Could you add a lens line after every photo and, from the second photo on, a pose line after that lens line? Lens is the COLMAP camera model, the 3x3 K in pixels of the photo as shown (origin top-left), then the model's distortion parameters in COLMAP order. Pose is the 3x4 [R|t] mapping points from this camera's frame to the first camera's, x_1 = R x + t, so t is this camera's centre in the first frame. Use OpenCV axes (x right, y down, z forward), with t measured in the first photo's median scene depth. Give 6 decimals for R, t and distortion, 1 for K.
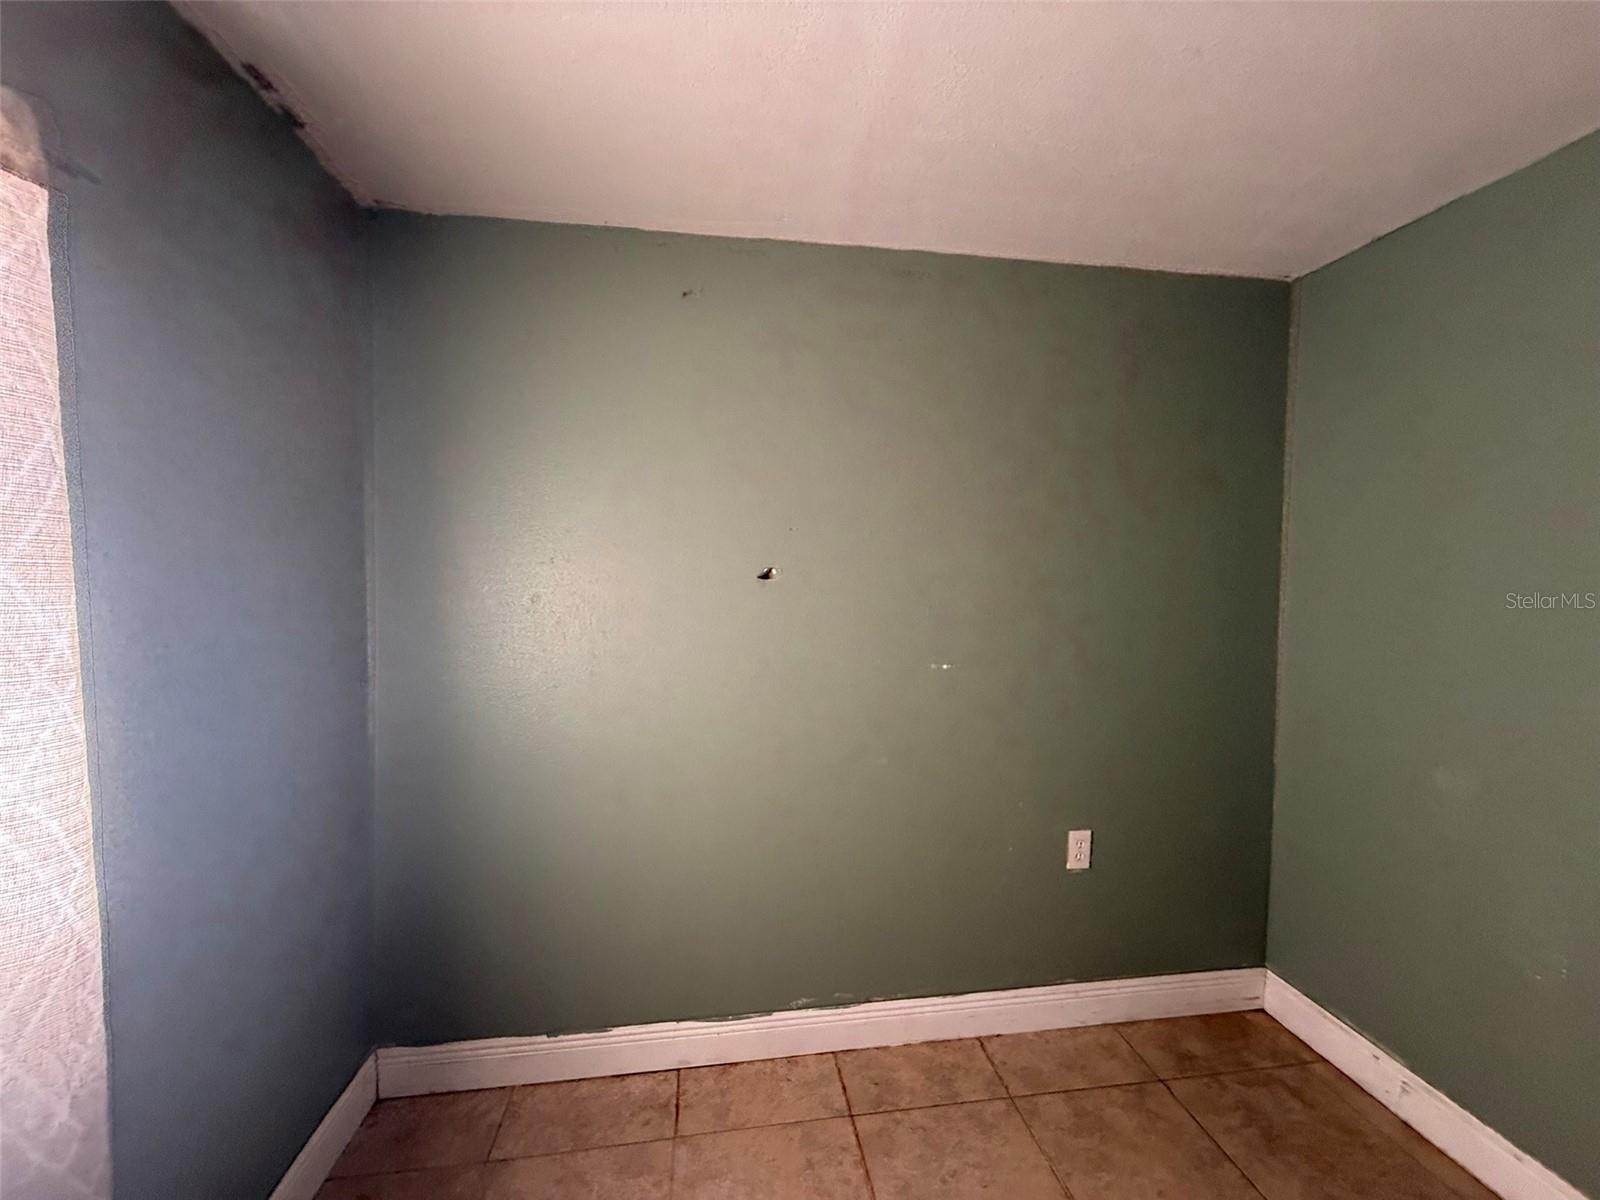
lens RADIAL K [[633.7, 0, 801.7], [0, 633.7, 600.4], [0, 0, 1]] dist [-0.000885, -0.000643]
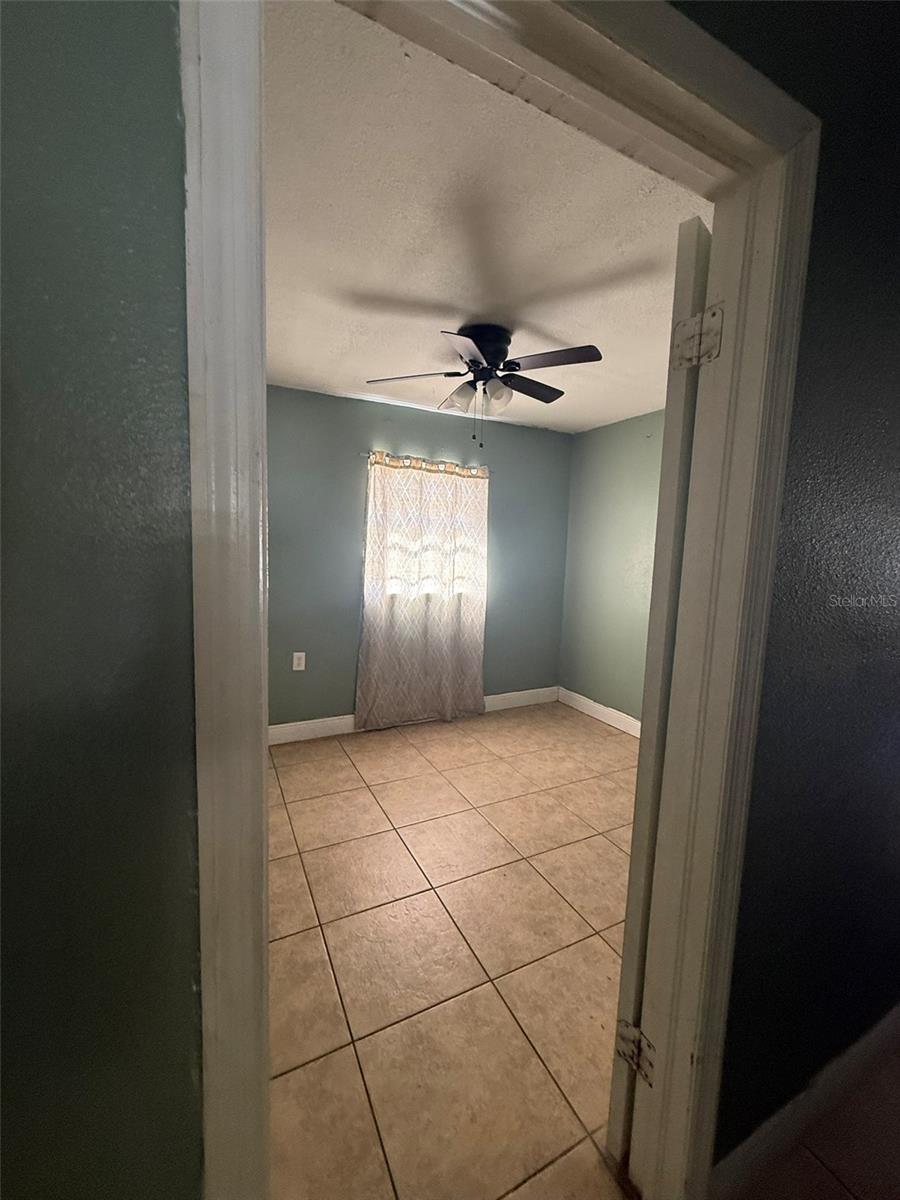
lens RADIAL K [[475.2, 0, 449.3], [0, 475.2, 598.7], [0, 0, 1]] dist [-0.000885, -0.000643]
pose [[0.311657, 0.117194, -0.942940, 1.540033], [-0.058057, 0.992859, 0.104209, 0.015908], [0.948419, 0.022267, 0.316236, -0.385133]]
